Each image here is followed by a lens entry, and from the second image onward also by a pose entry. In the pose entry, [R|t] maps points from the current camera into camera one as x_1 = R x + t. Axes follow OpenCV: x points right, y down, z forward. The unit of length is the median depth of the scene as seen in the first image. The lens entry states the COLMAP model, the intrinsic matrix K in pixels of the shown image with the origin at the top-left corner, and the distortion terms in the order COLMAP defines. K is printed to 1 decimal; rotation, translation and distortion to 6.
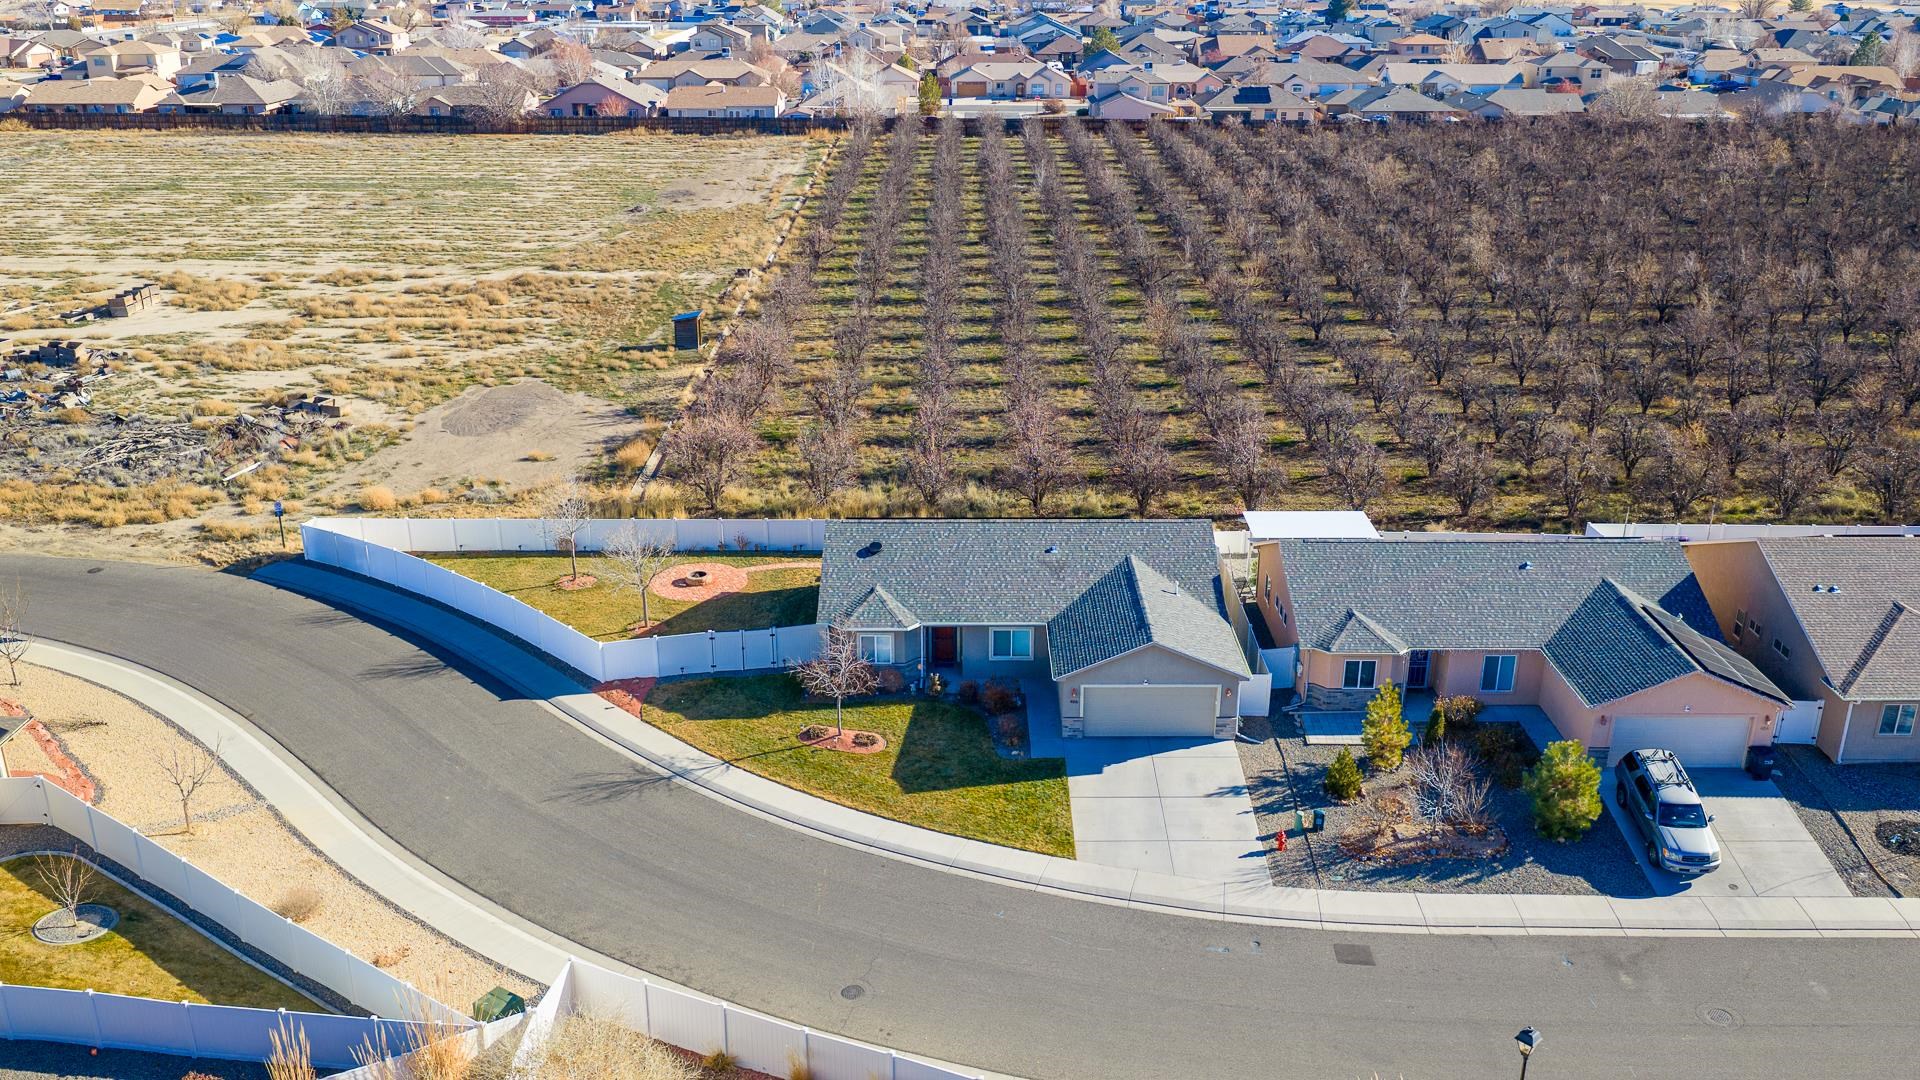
lens RADIAL K [[1588.8, 0, 969.1], [0, 1588.8, 544.2], [0, 0, 1]] dist [0.019621, -0.043121]
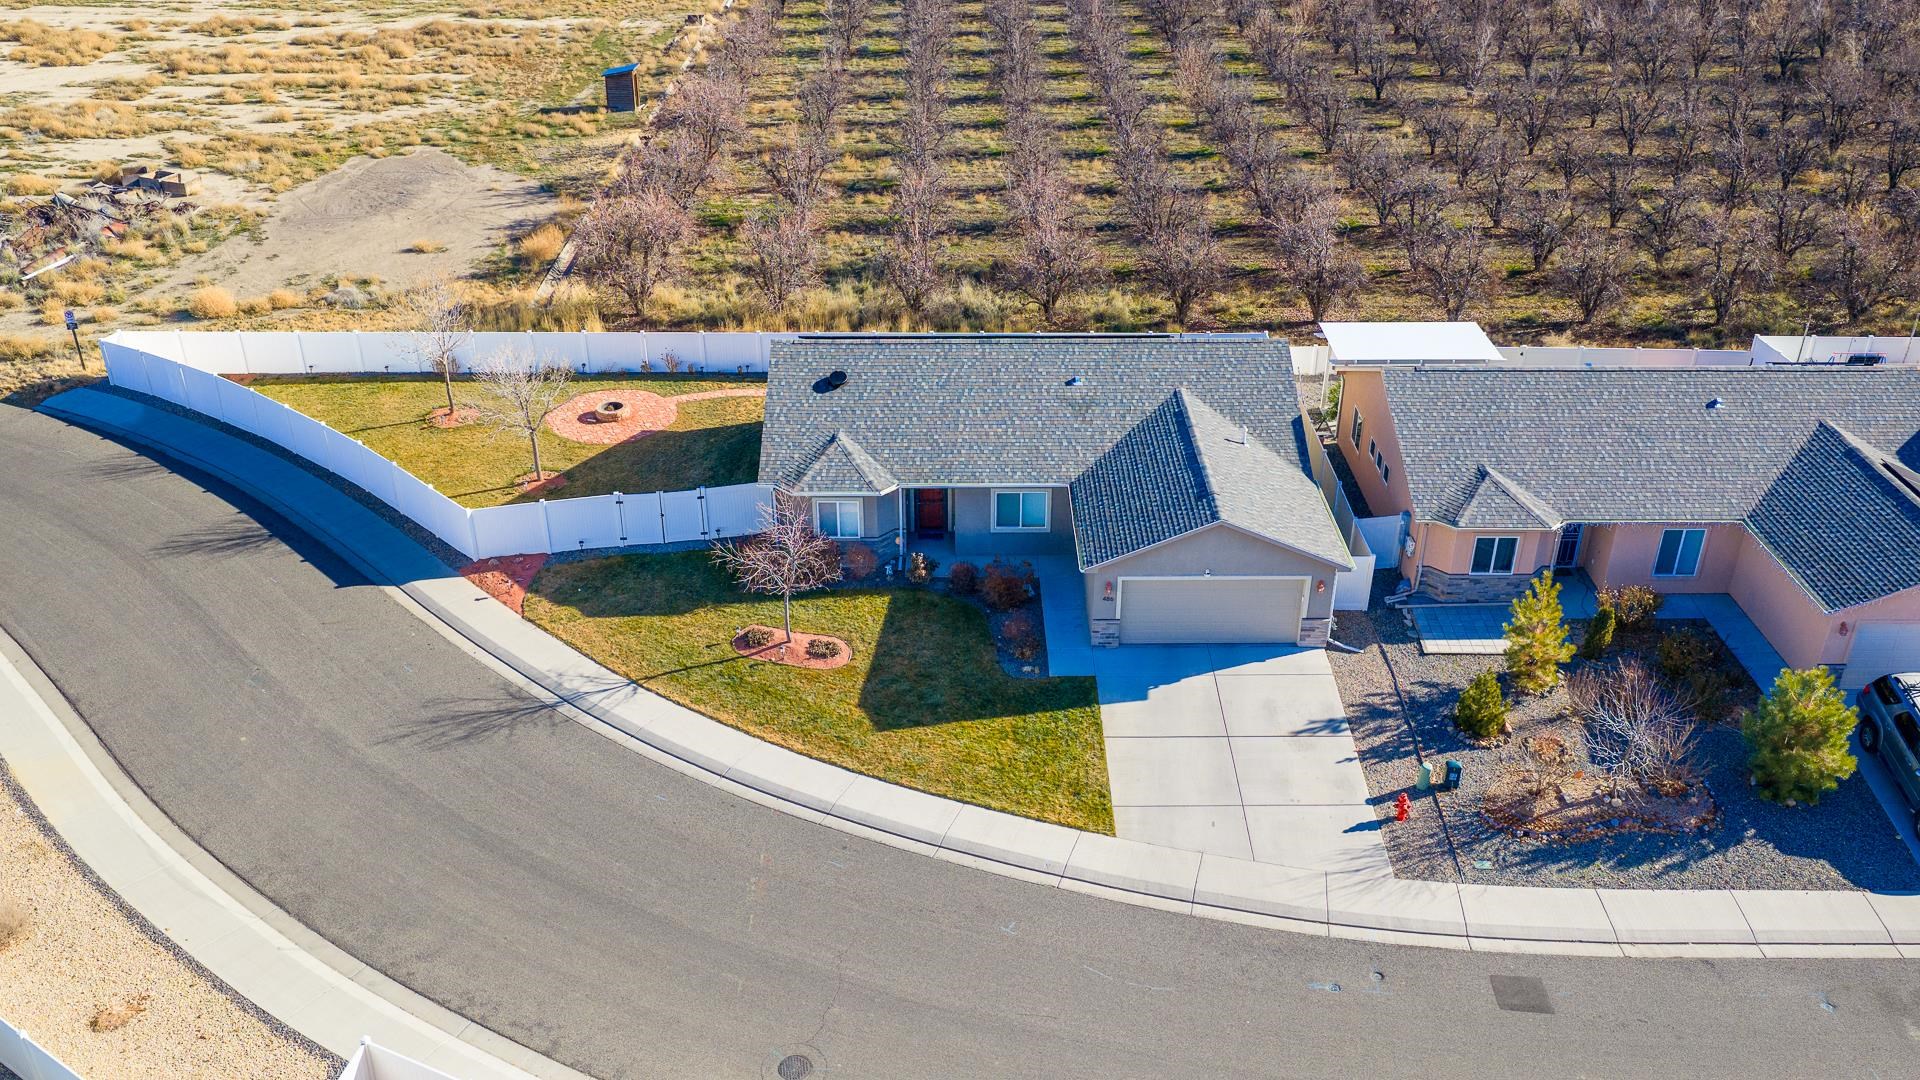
lens RADIAL K [[1588.8, 0, 968.8], [0, 1588.8, 544.1], [0, 0, 1]] dist [0.019621, -0.043121]
pose [[0.999988, -0.001892, 0.004408, -0.001133], [0.001263, 0.990349, 0.138594, -0.025565], [-0.004628, -0.138586, 0.990340, 0.267535]]
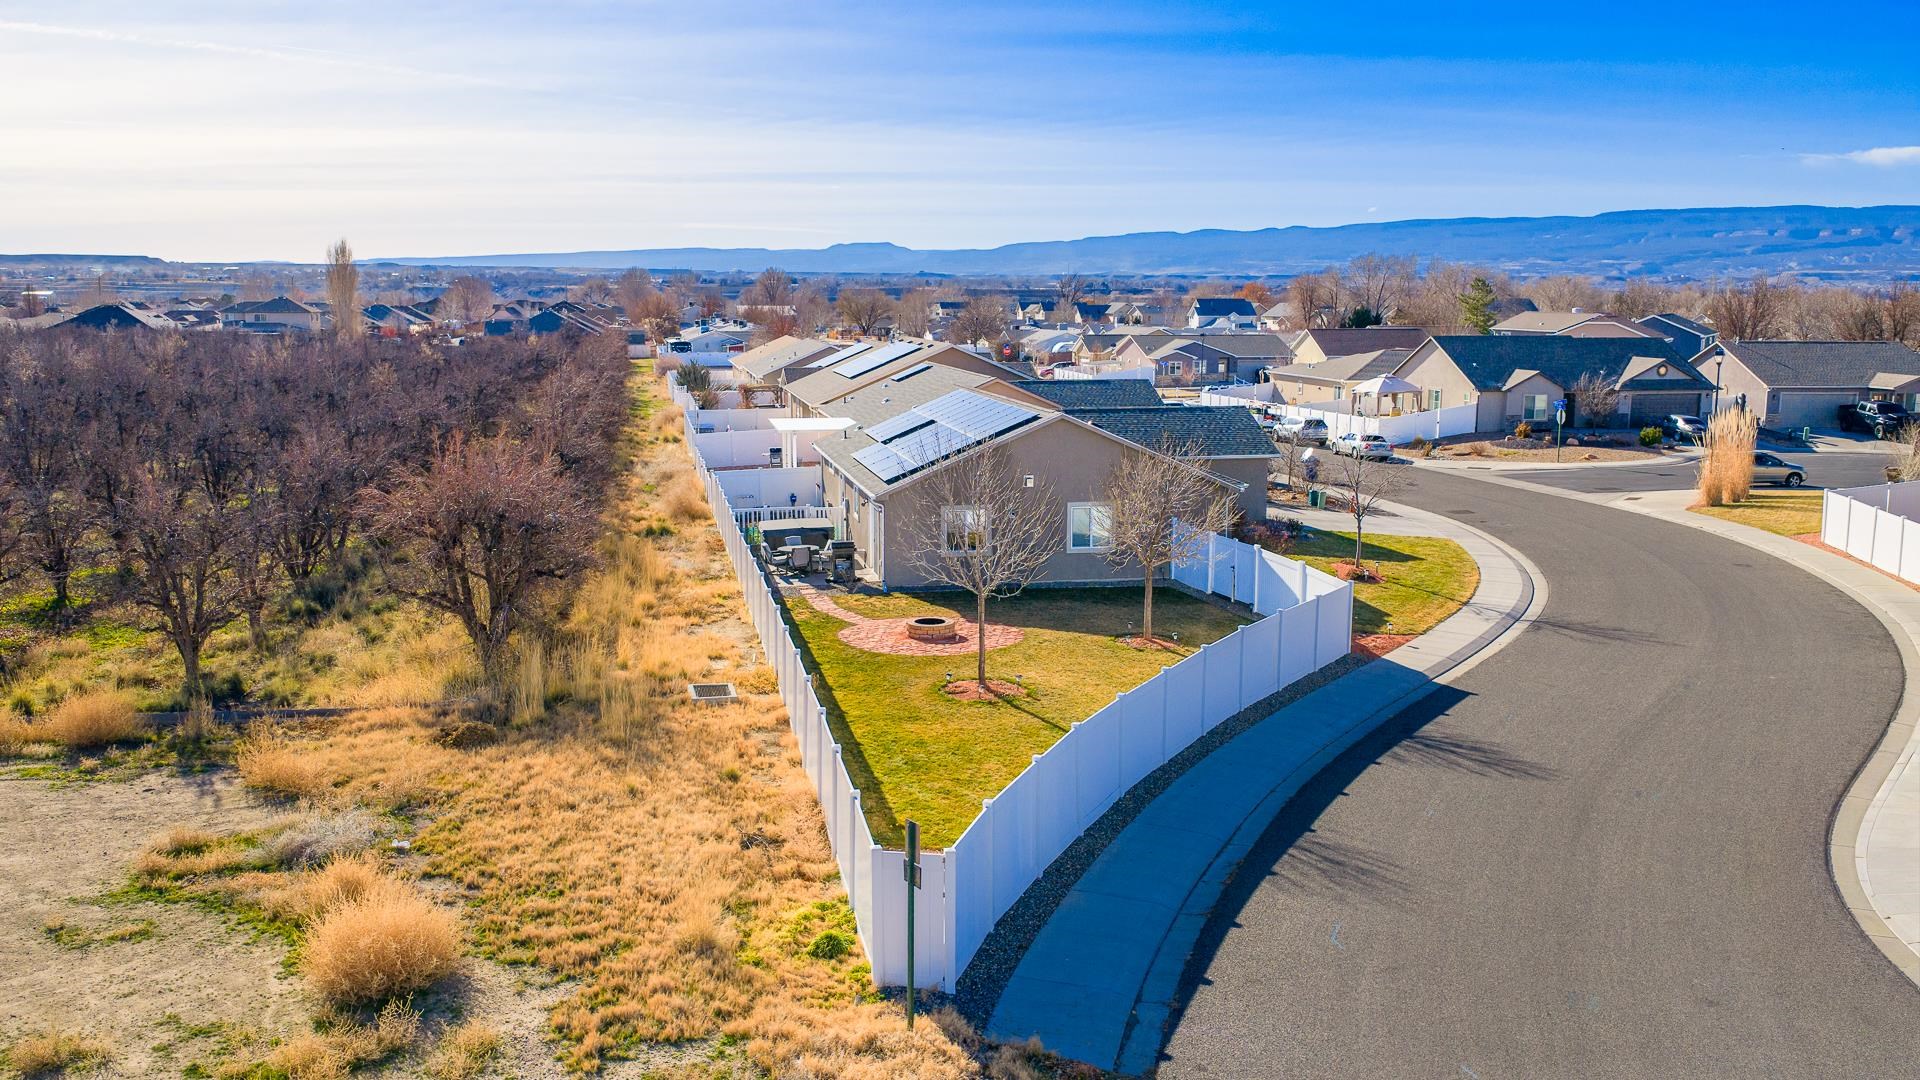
lens RADIAL K [[1588.8, 0, 963.1], [0, 1588.8, 529.5], [0, 0, 1]] dist [0.019621, -0.043121]
pose [[-0.197163, -0.145548, 0.969506, -0.807957], [0.348474, 0.913932, 0.208072, -0.135874], [-0.916348, 0.378871, -0.129473, 1.241754]]
